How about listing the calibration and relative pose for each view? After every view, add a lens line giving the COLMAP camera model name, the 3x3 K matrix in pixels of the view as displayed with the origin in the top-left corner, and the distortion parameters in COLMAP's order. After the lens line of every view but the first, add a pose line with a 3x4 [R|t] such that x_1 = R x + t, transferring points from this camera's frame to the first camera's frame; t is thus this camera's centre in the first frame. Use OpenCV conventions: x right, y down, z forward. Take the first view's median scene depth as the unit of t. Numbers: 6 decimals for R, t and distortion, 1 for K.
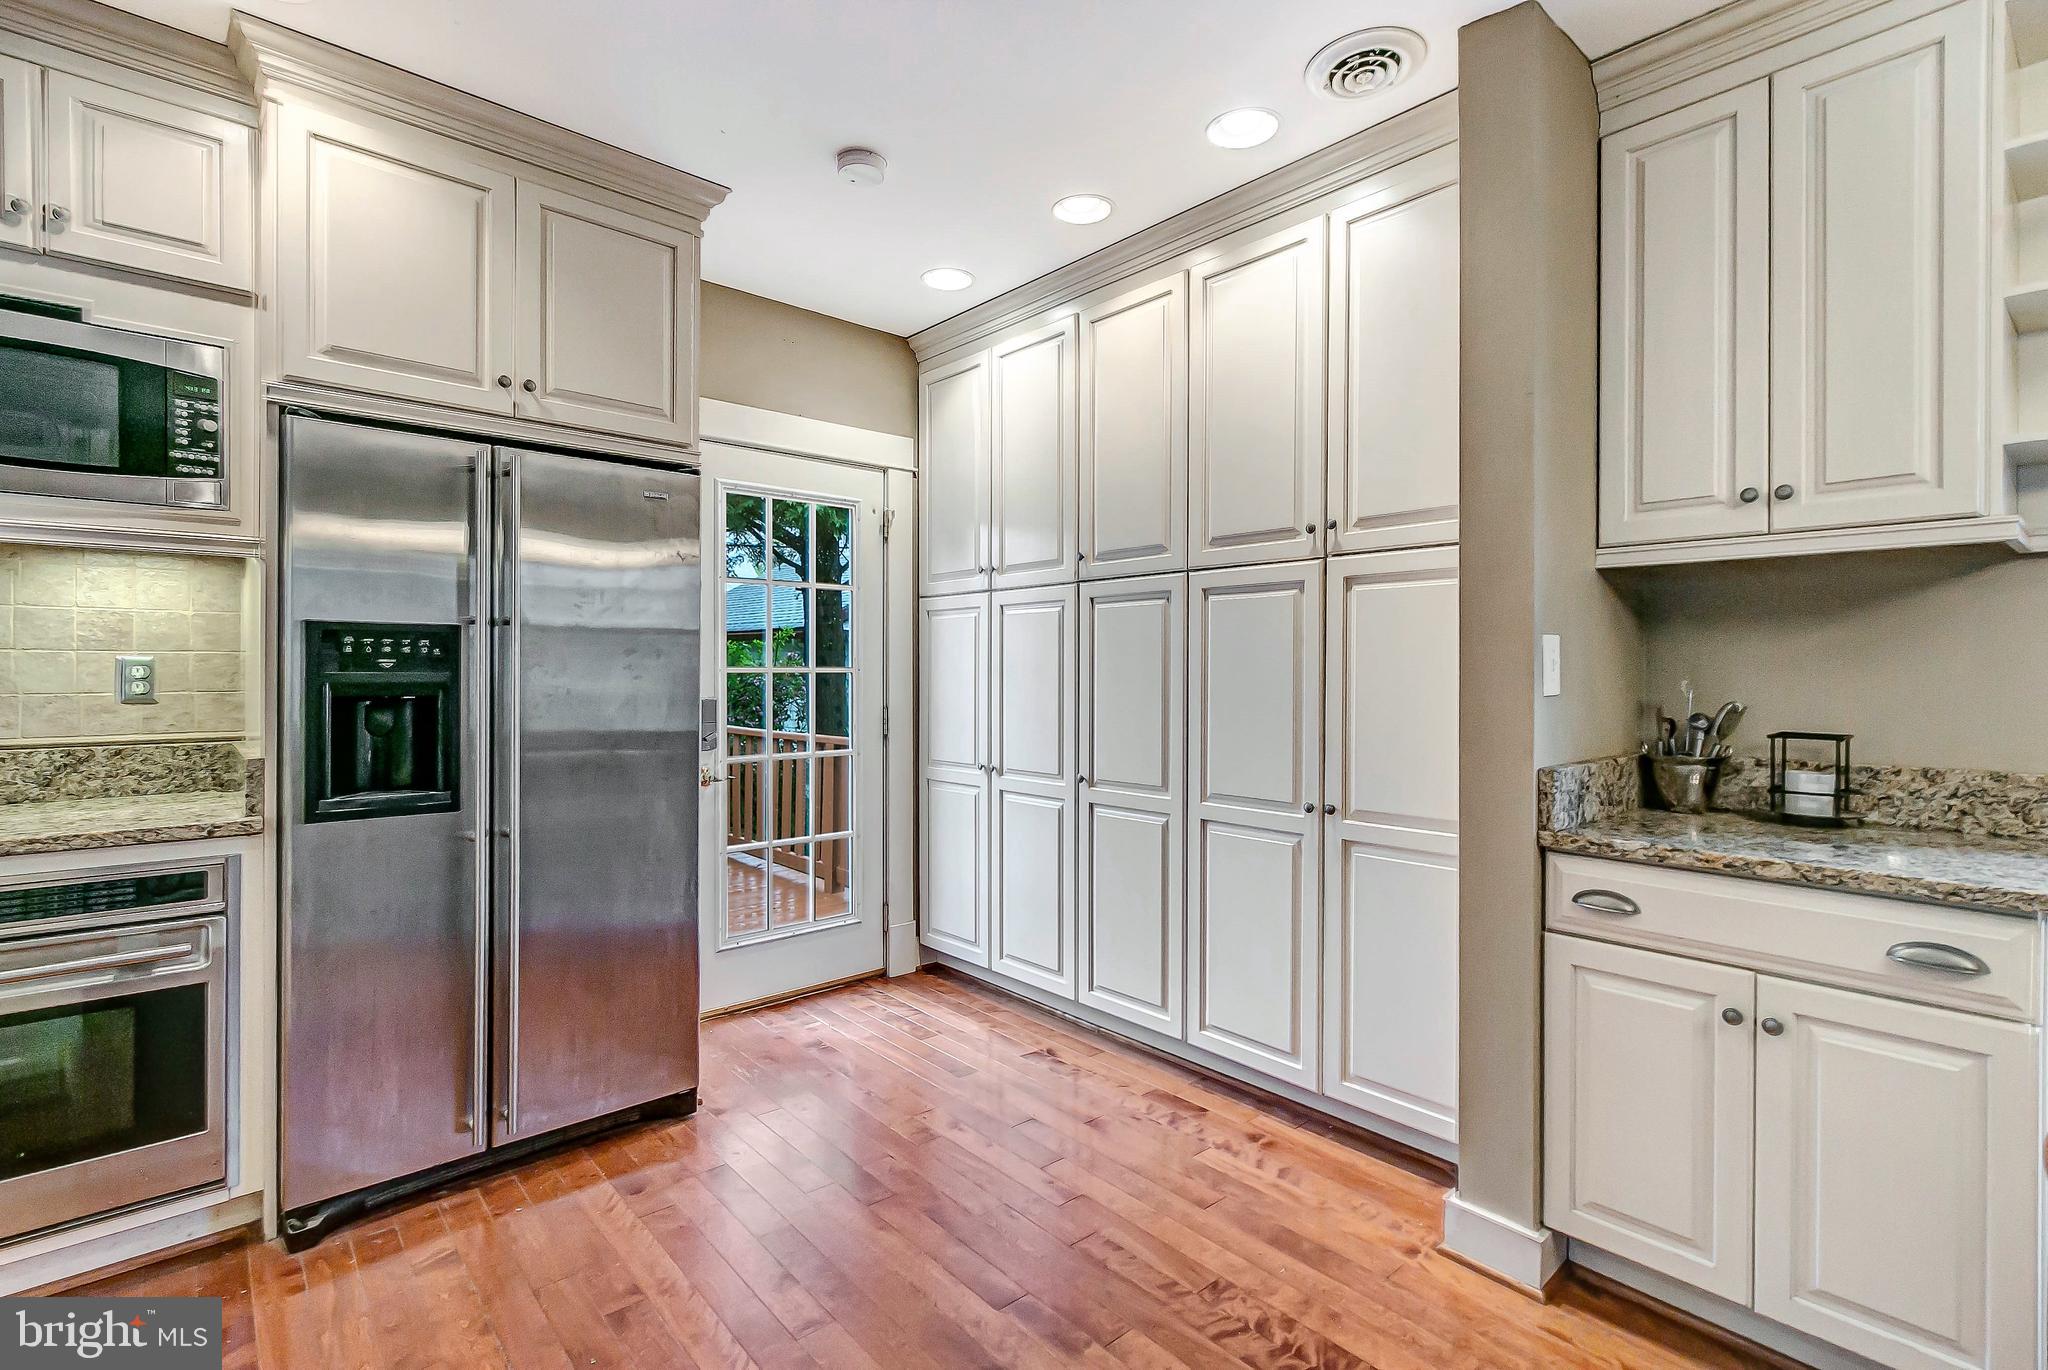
lens RADIAL K [[960.3, 0, 1023.1], [0, 960.3, 671.7], [0, 0, 1]] dist [0.006840, -0.002755]
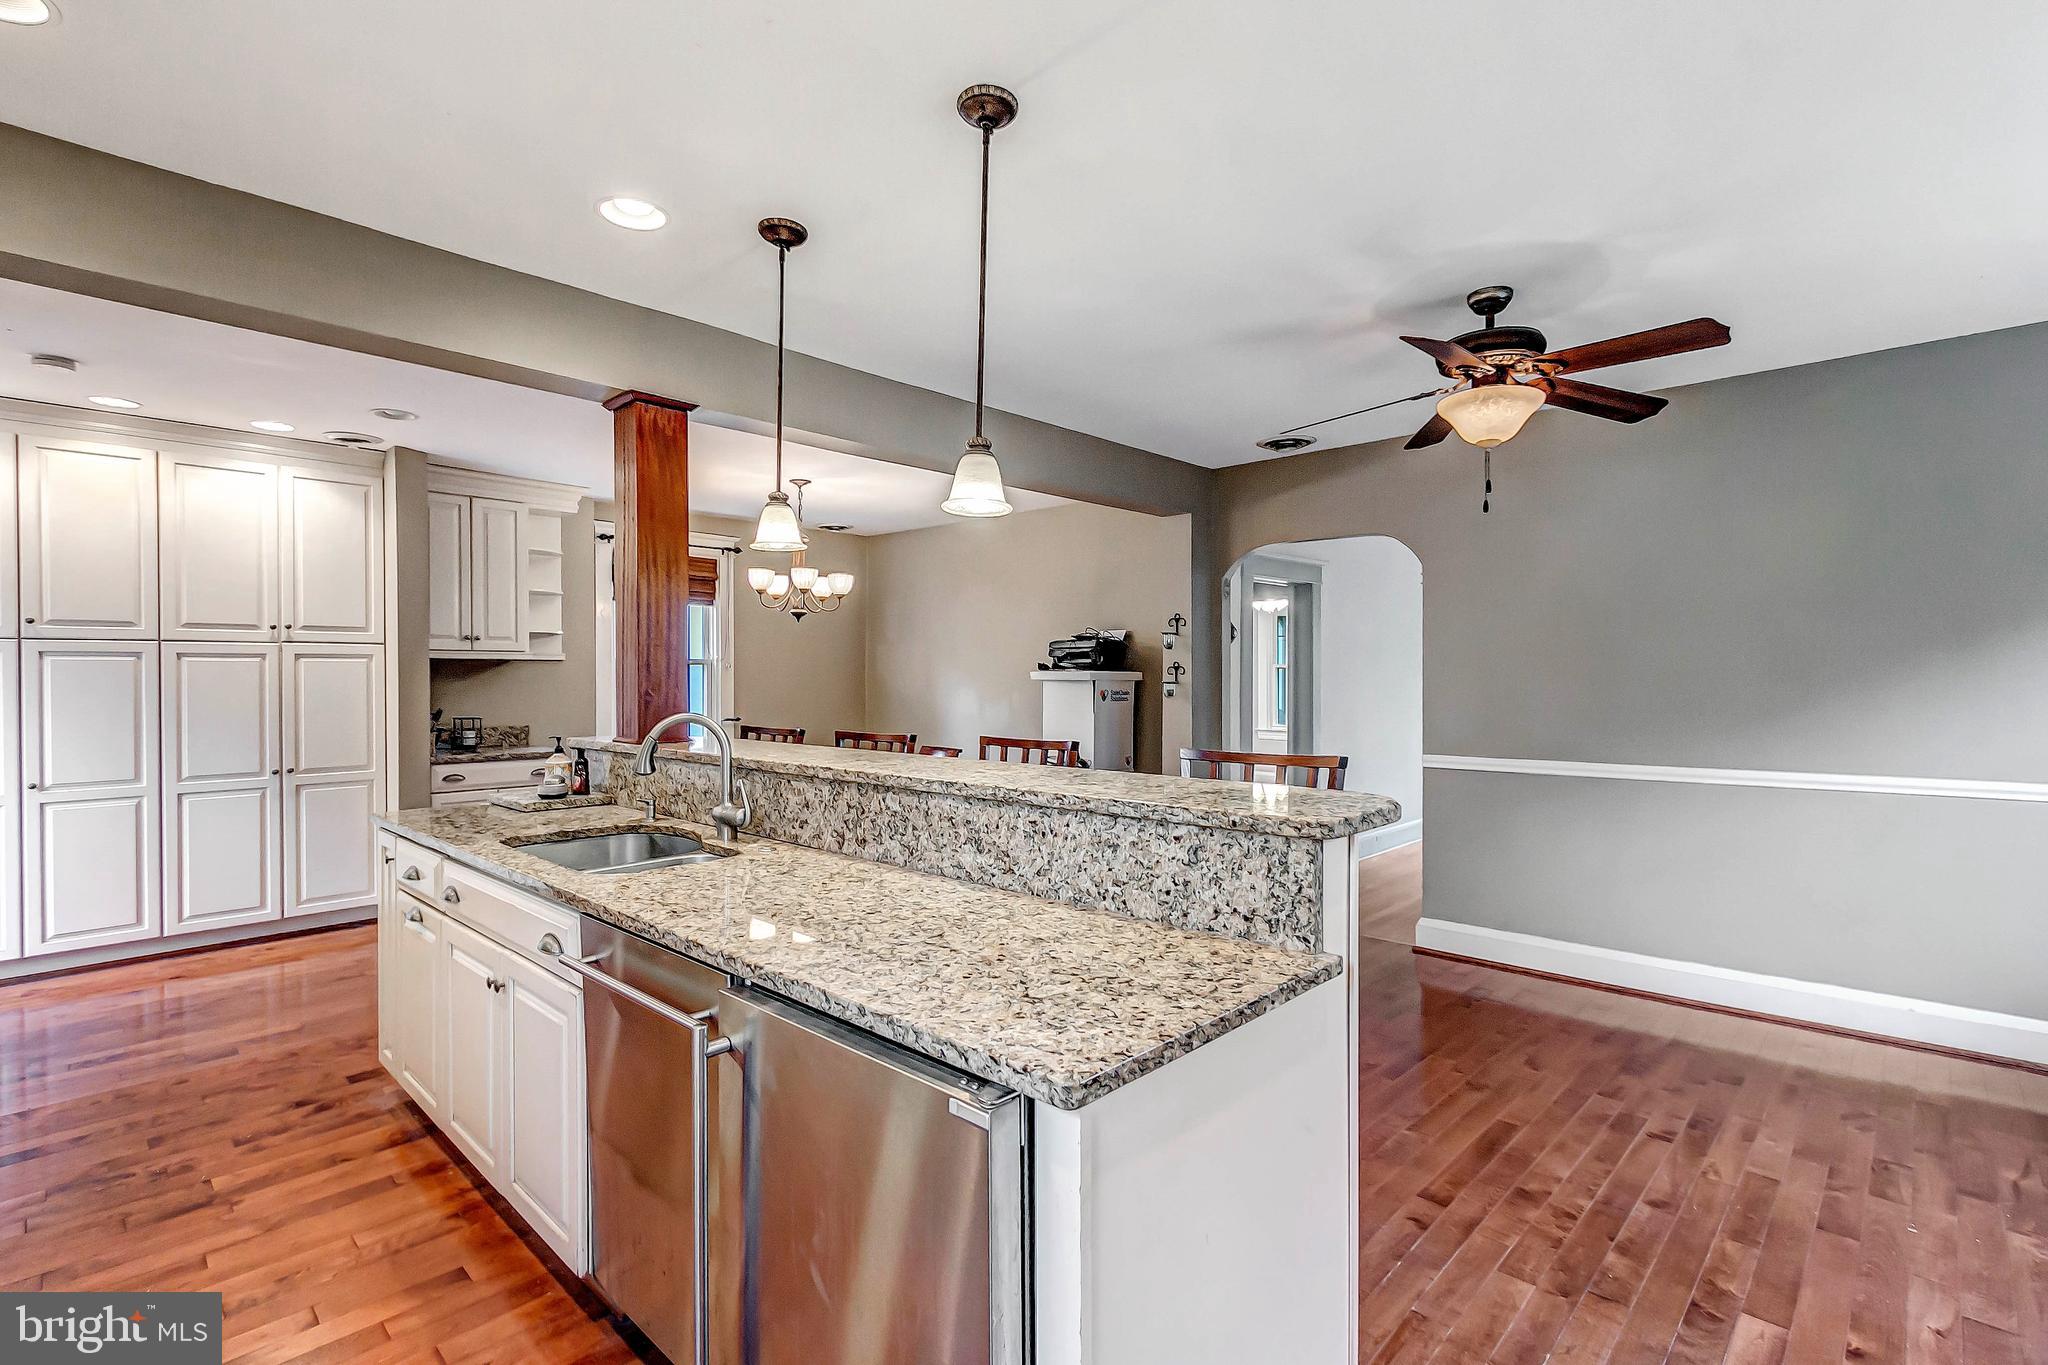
lens RADIAL K [[960.3, 0, 1008.6], [0, 960.3, 689.2], [0, 0, 1]] dist [0.006840, -0.002755]
pose [[-0.080020, -0.016284, 0.996660, -2.184429], [0.005451, 0.999844, 0.016774, -0.061175], [-0.996778, 0.006775, -0.079919, -0.392146]]
